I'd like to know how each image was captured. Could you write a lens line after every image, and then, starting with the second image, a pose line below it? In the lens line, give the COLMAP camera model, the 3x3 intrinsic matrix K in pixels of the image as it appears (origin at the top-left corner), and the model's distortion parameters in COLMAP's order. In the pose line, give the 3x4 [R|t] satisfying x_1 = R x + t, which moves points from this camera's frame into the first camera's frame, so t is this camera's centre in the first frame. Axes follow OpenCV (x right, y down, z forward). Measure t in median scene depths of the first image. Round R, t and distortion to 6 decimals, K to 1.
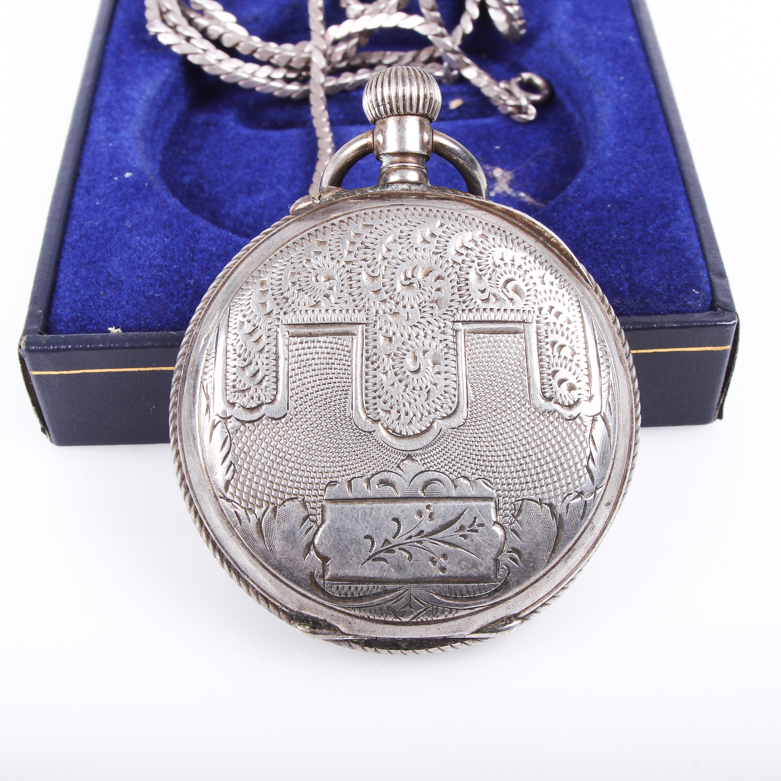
lens RADIAL K [[1475.7, 0, 388.5], [0, 1475.7, 396.1], [0, 0, 1]] dist [-0.113366, 0.000000]
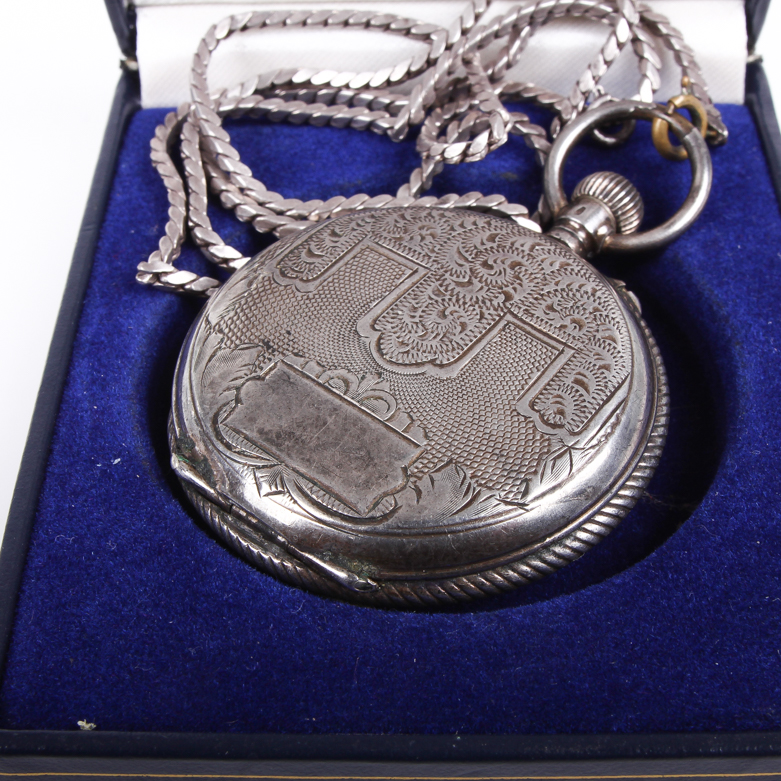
lens RADIAL K [[1475.7, 0, 383.6], [0, 1475.7, 384.8], [0, 0, 1]] dist [-0.113366, 0.000000]
pose [[0.999044, 0.026526, -0.034747, -0.014470], [-0.025181, 0.998938, 0.038592, -0.228078], [0.035734, -0.037680, 0.998651, 0.256086]]
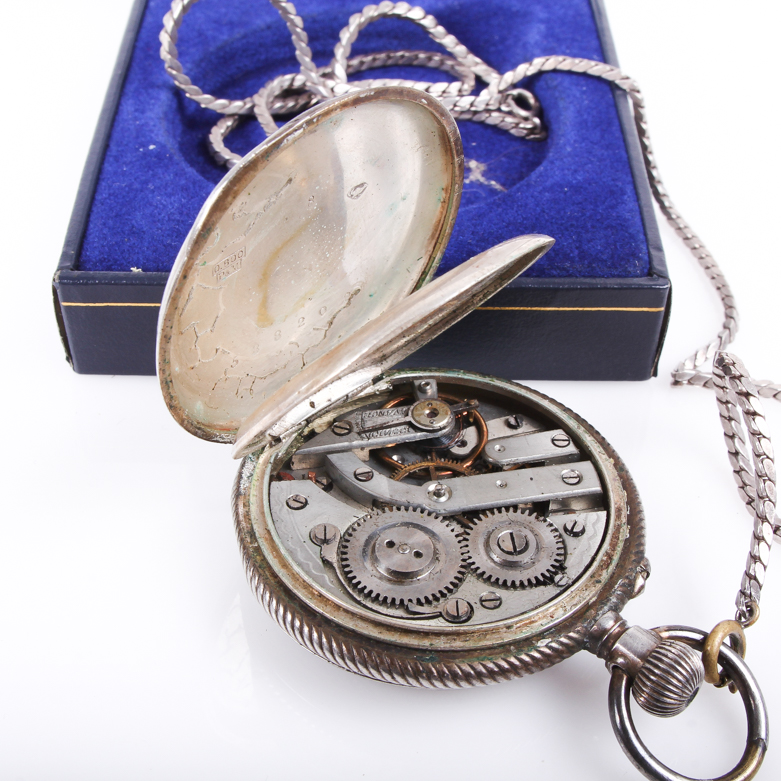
lens RADIAL K [[1475.7, 0, 389.1], [0, 1475.7, 386.7], [0, 0, 1]] dist [-0.113366, 0.000000]
pose [[0.998940, 0.045168, 0.008926, 0.007069], [-0.044614, 0.997503, -0.054743, 0.094071], [-0.011377, 0.054287, 0.998461, -0.147452]]
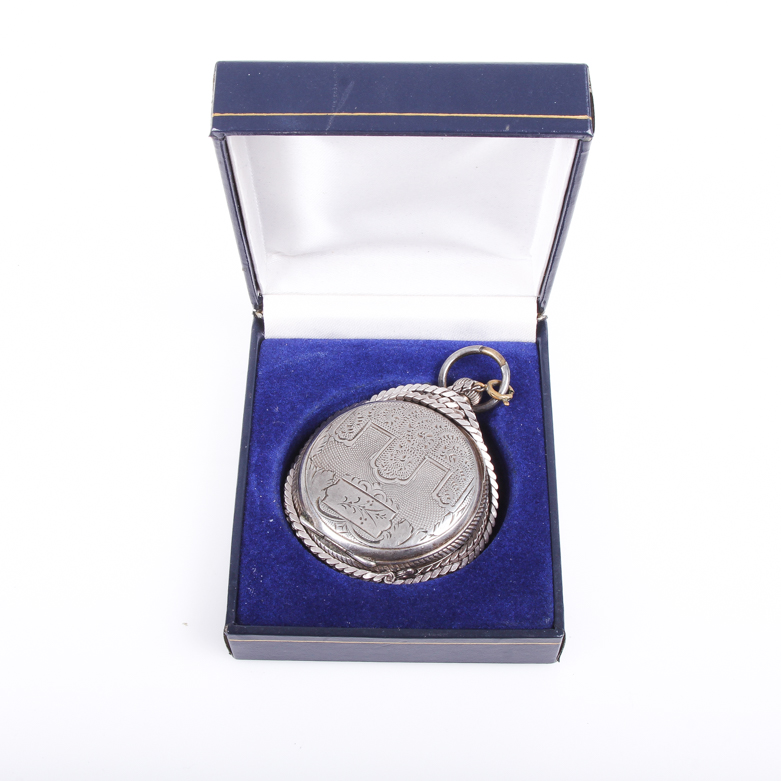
lens RADIAL K [[1475.7, 0, 393.2], [0, 1475.7, 391.6], [0, 0, 1]] dist [-0.113366, 0.000000]
pose [[0.999005, 0.044597, -0.000863, -0.019912], [-0.043680, 0.982007, 0.183724, -0.708374], [0.009041, -0.183503, 0.982978, -0.935108]]
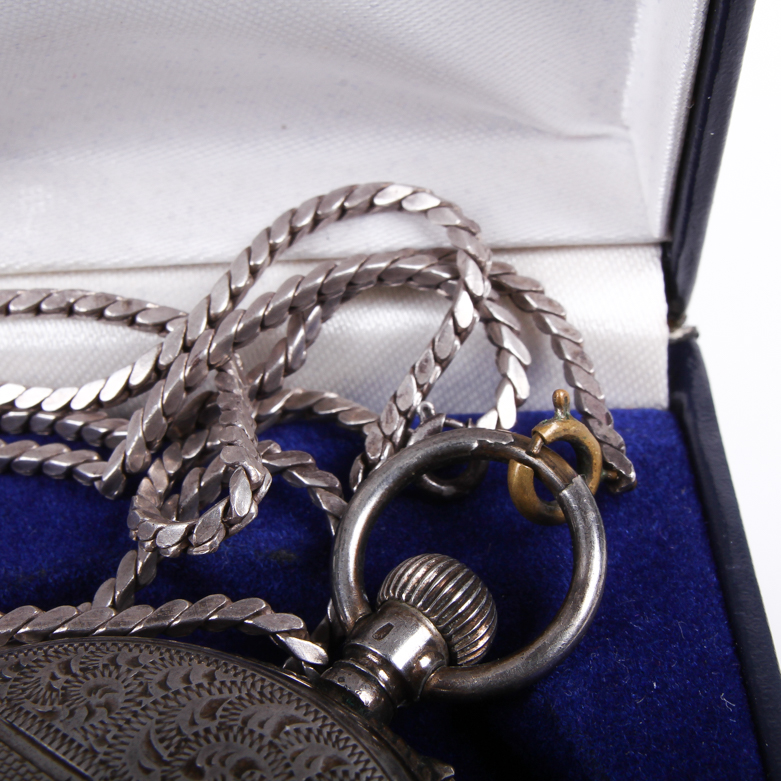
lens RADIAL K [[1475.7, 0, 396.2], [0, 1475.7, 390.4], [0, 0, 1]] dist [-0.113366, 0.000000]
pose [[0.999449, -0.010328, -0.031533, 0.090964], [0.008158, 0.997638, -0.068209, -0.350109], [0.032163, 0.067914, 0.997173, 0.616571]]
